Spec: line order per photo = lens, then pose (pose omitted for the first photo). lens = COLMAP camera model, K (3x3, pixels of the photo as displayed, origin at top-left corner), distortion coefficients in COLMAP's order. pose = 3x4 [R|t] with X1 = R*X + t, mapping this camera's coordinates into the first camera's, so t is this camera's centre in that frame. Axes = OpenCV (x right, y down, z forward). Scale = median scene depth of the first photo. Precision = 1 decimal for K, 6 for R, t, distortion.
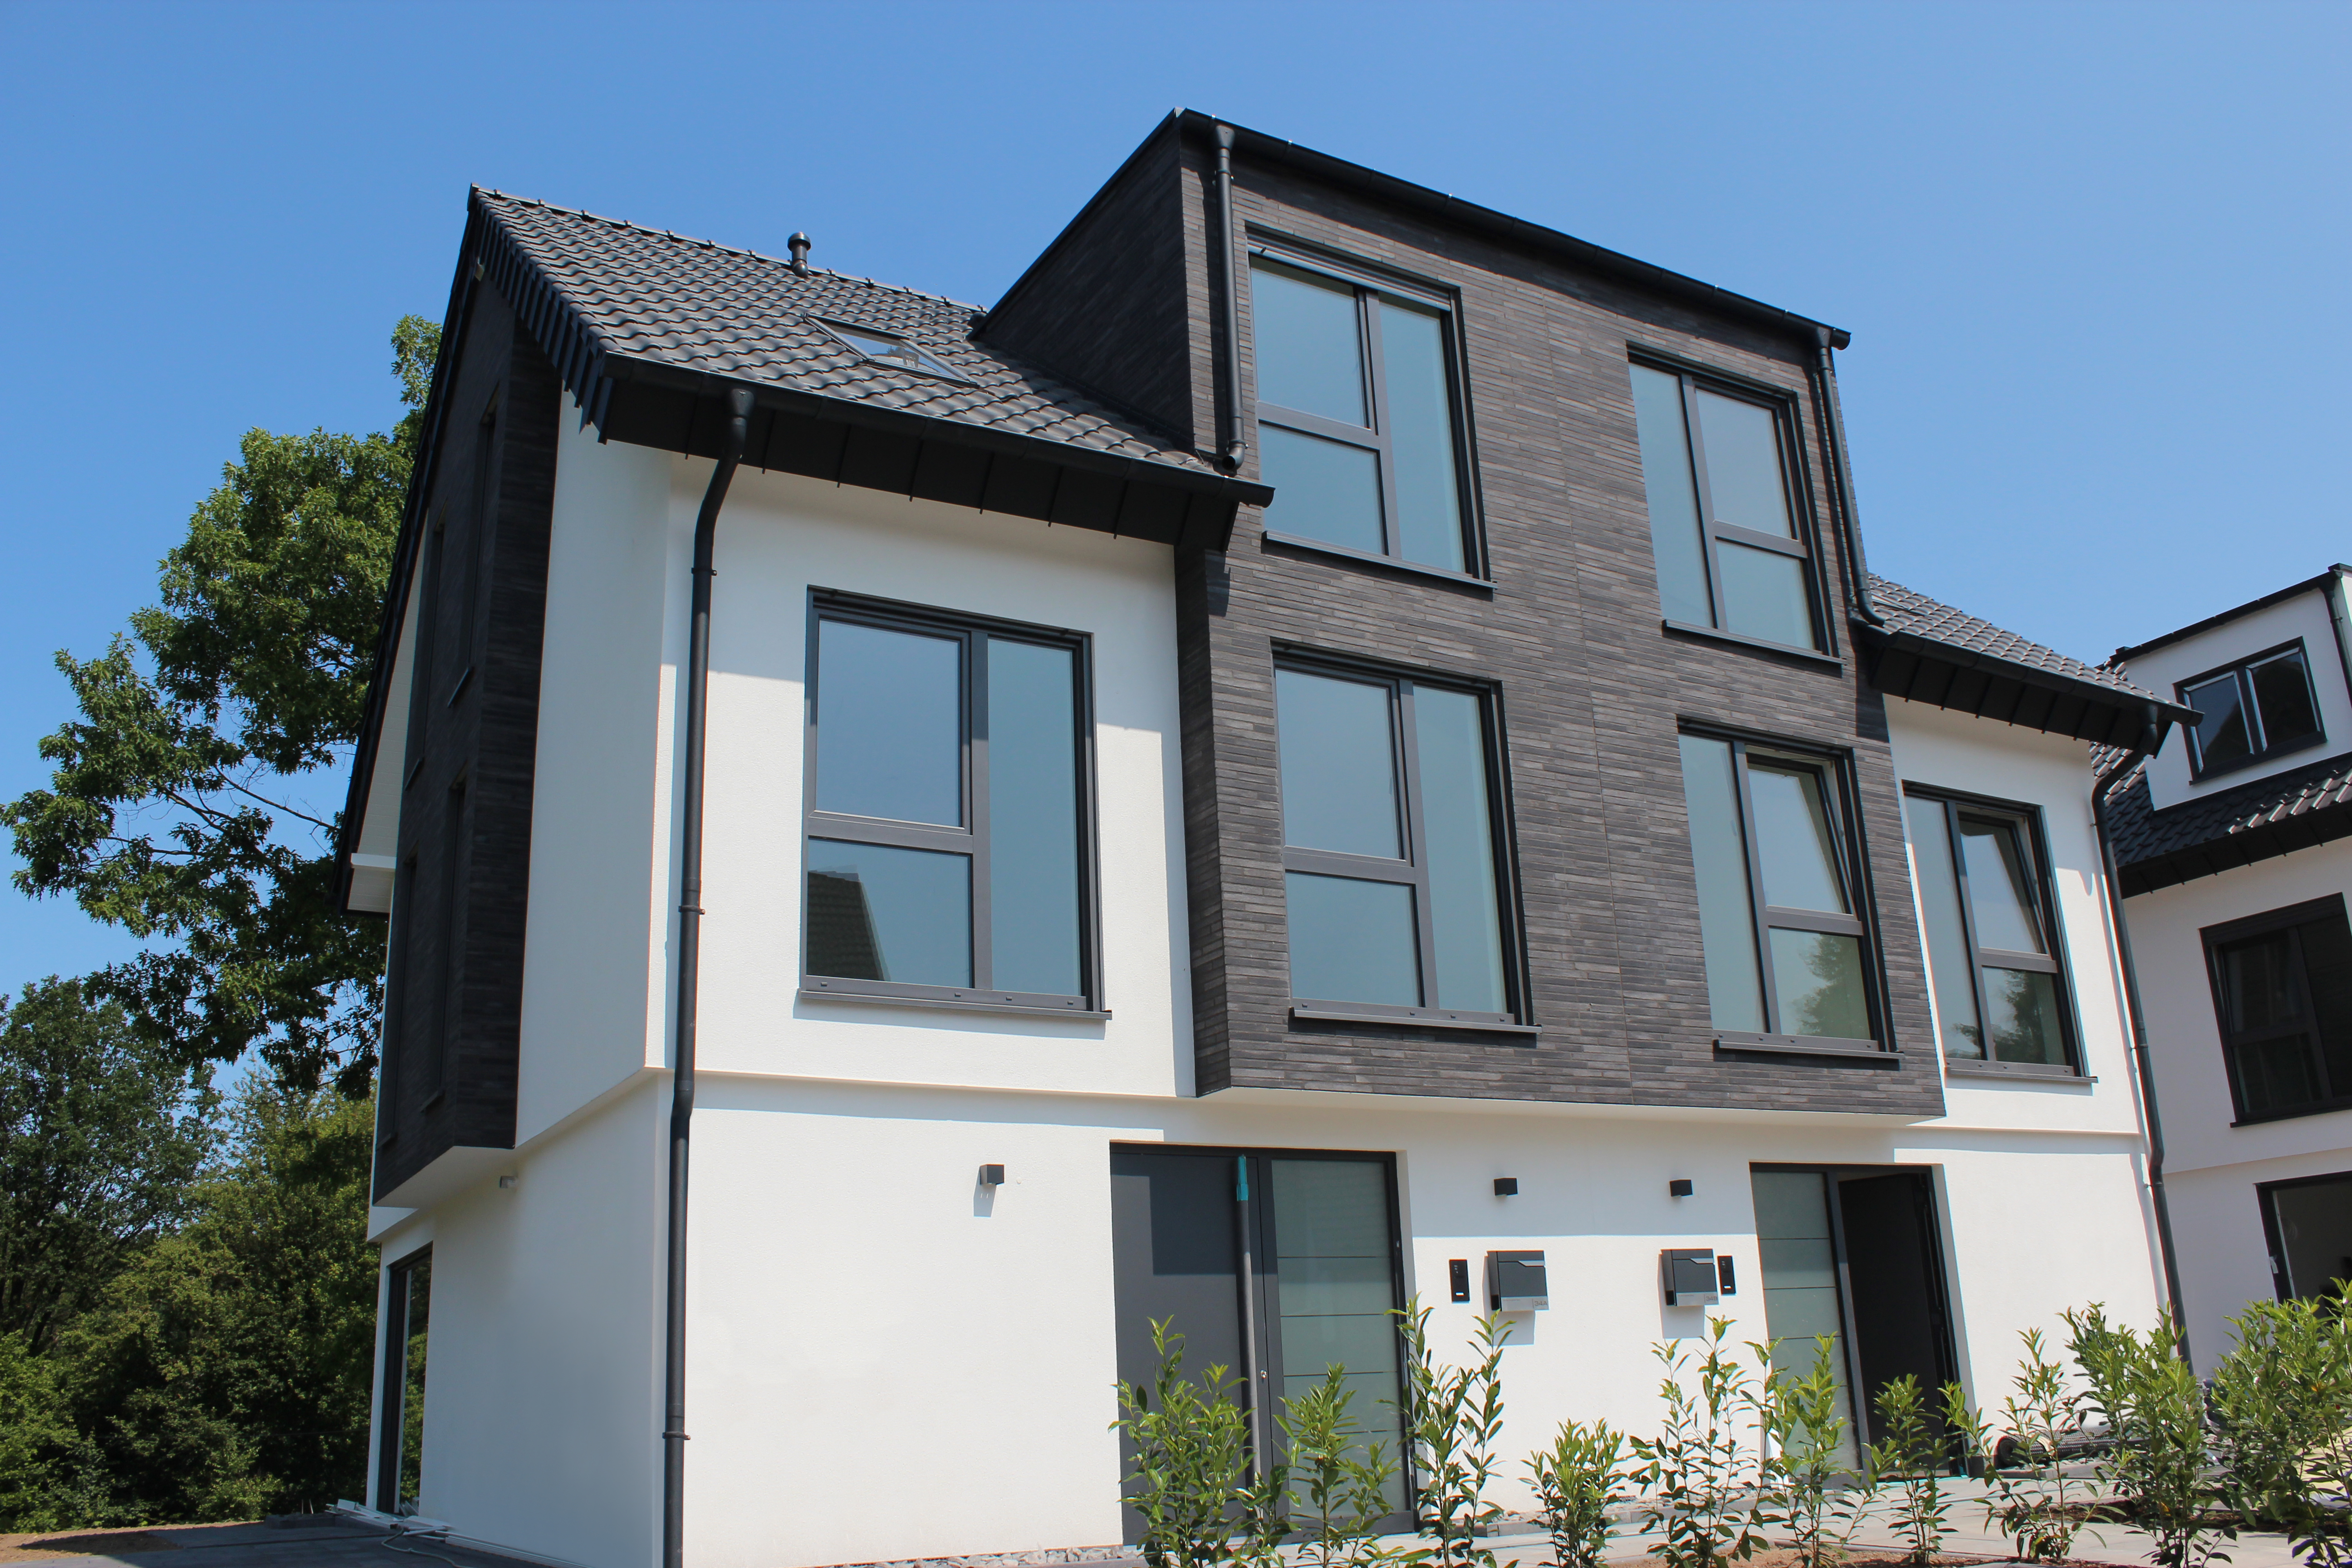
lens RADIAL K [[1941.9, 0, 1181.7], [0, 1941.9, 816.9], [0, 0, 1]] dist [-0.163689, 0.155490]
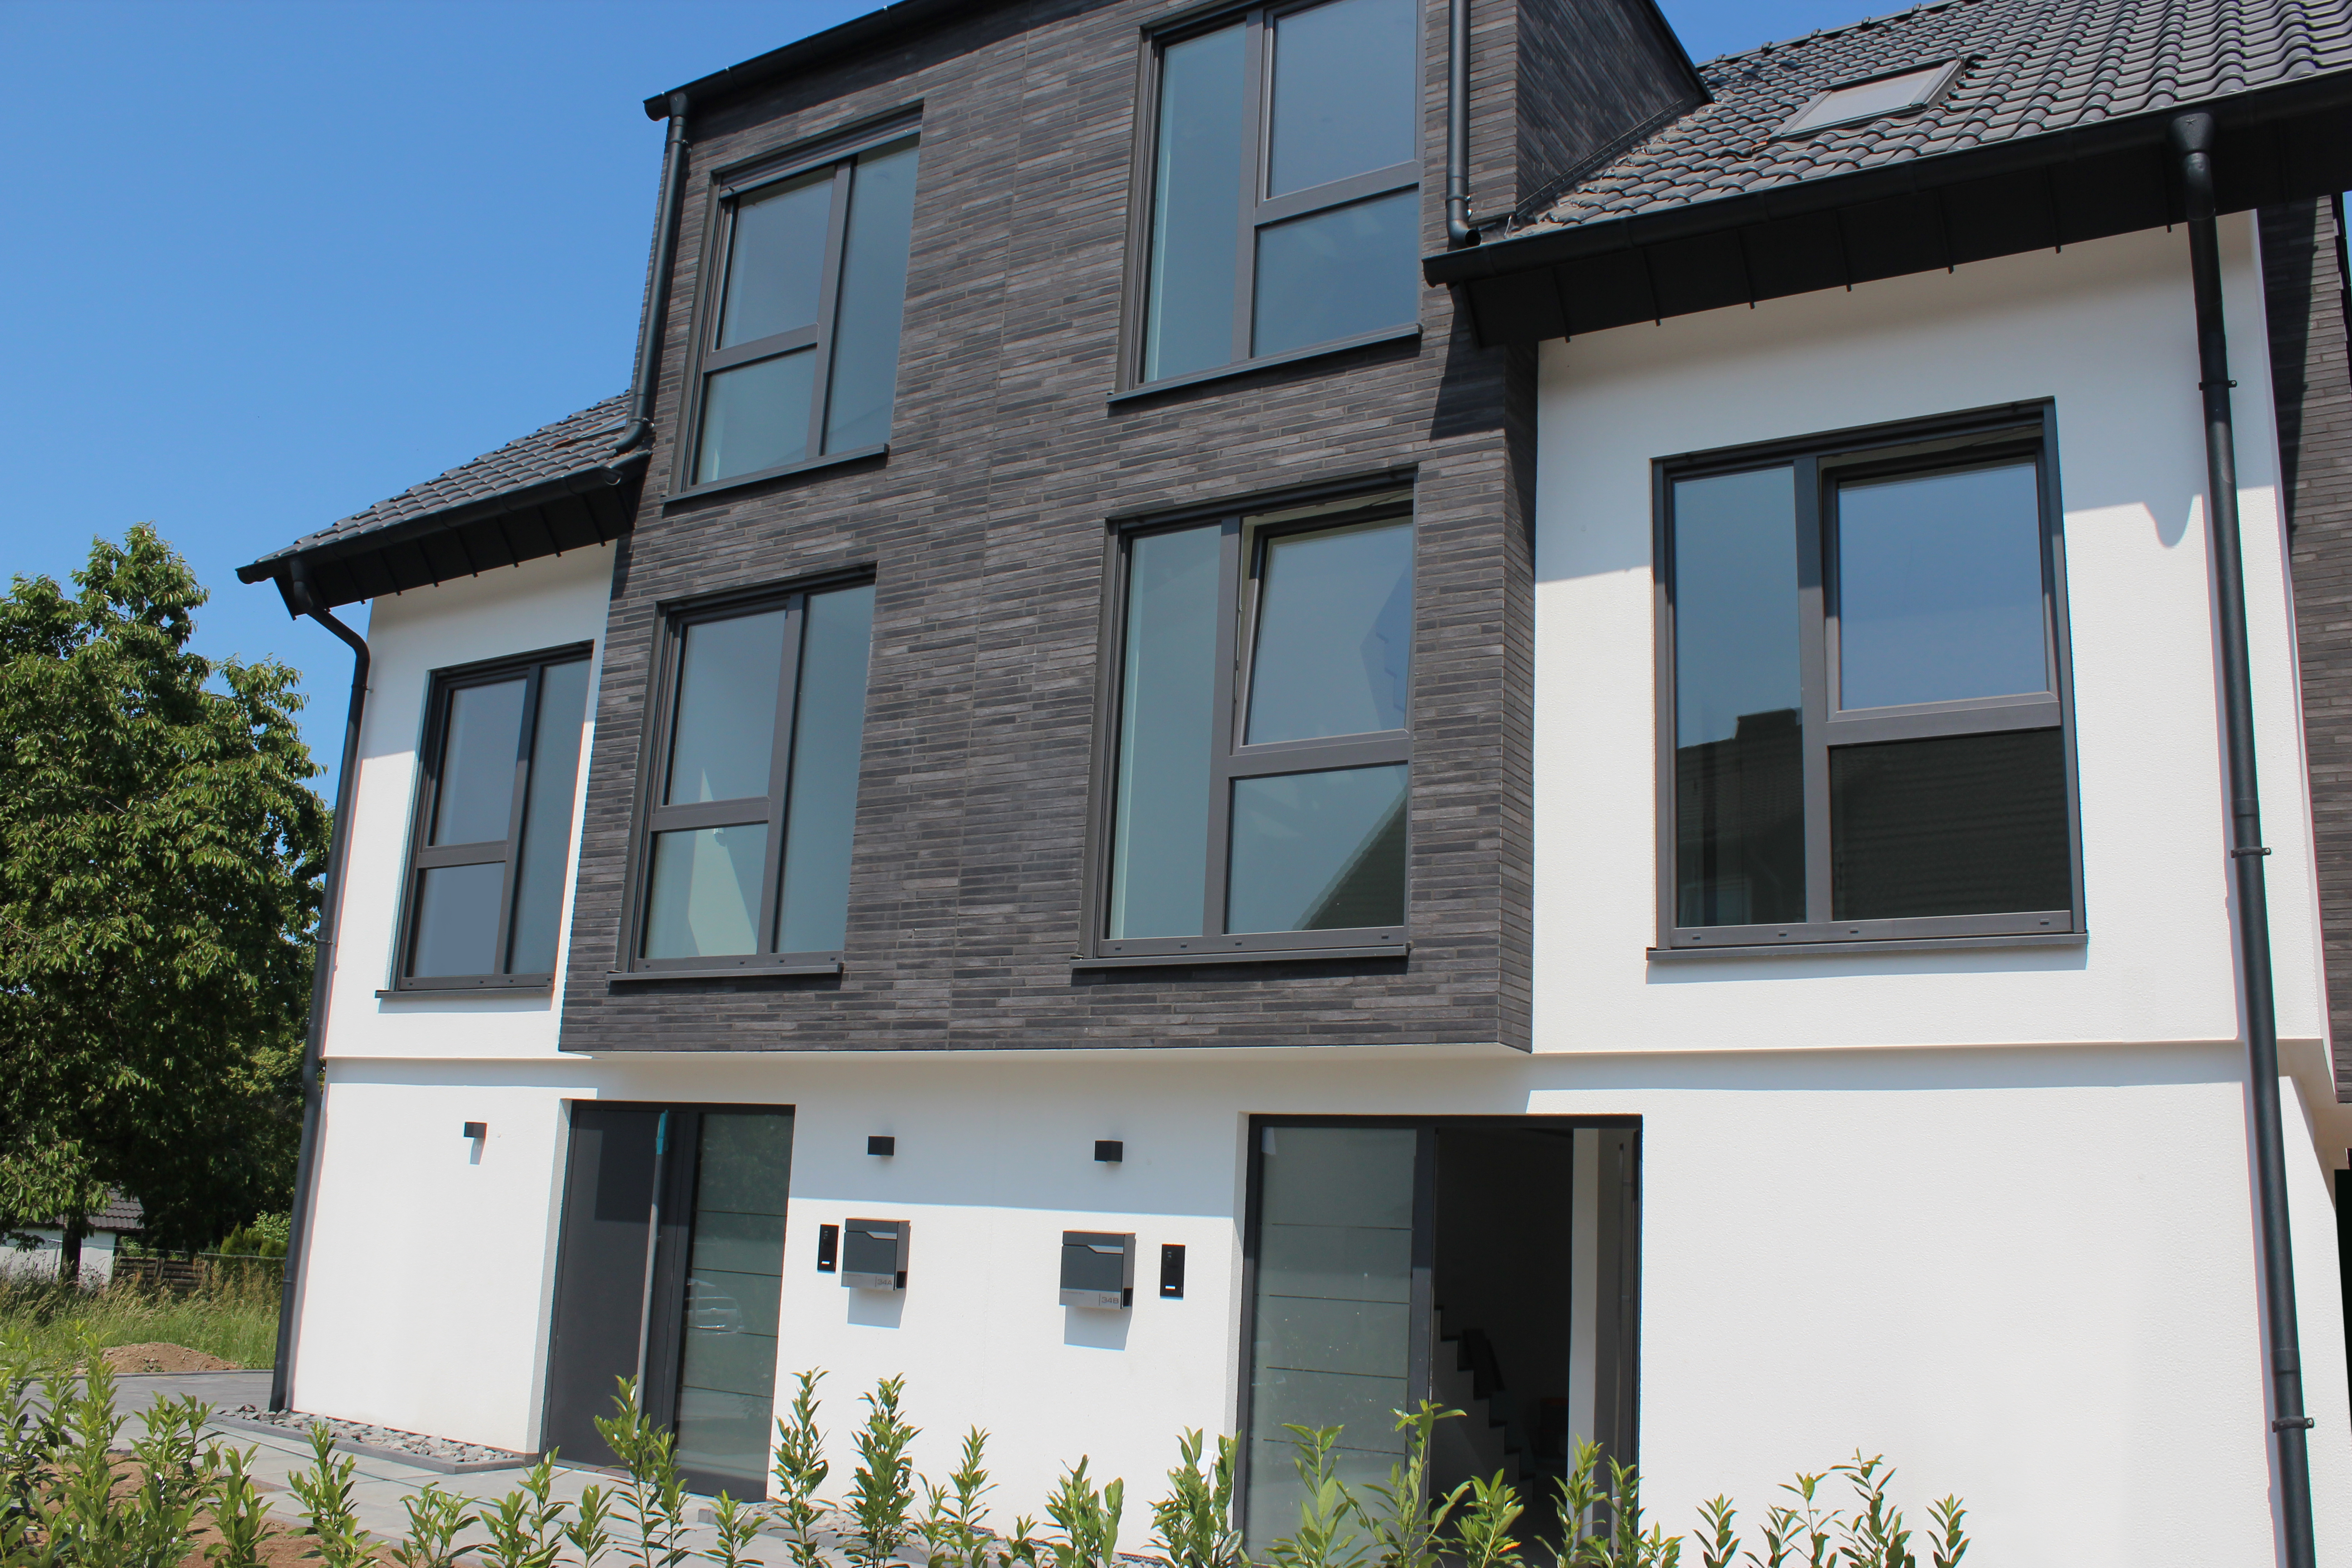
lens RADIAL K [[1941.9, 0, 1181.7], [0, 1941.9, 816.9], [0, 0, 1]] dist [-0.163689, 0.155490]
pose [[0.480101, -0.123612, -0.868460, 0.967686], [0.190850, 0.981026, -0.034128, 0.097469], [0.856200, -0.149361, 0.494583, 0.676279]]
